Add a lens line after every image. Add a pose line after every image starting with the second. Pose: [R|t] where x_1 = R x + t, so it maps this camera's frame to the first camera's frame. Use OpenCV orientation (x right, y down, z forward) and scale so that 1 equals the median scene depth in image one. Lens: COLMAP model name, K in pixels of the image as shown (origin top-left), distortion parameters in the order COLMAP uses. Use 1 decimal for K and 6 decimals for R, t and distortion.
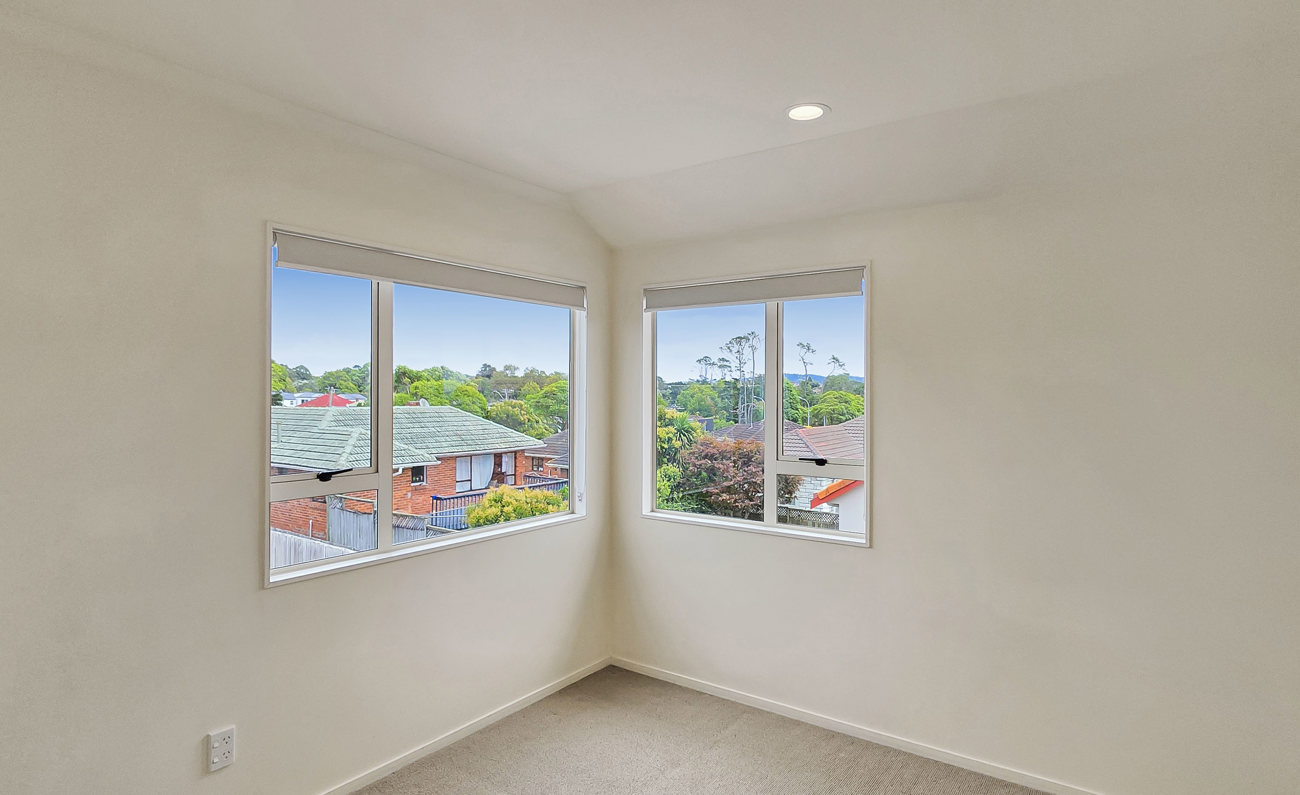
lens RADIAL K [[693.6, 0, 665.9], [0, 693.6, 400.4], [0, 0, 1]] dist [0.000766, -0.000569]
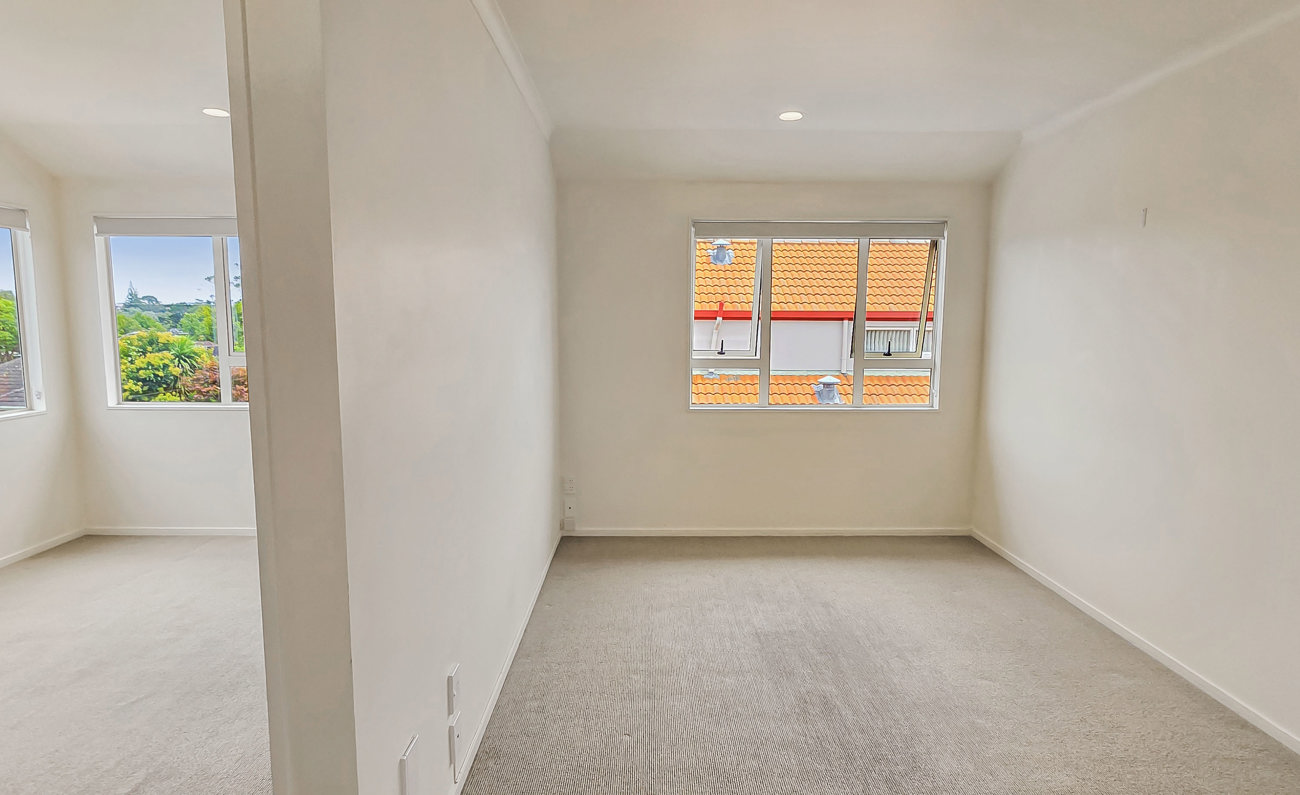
lens RADIAL K [[693.6, 0, 665.9], [0, 693.6, 400.4], [0, 0, 1]] dist [0.000766, -0.000569]
pose [[0.814251, -0.061346, 0.577262, 0.012452], [-0.000470, 0.994331, 0.106332, 0.005020], [-0.580512, -0.086853, 0.809606, -0.112468]]
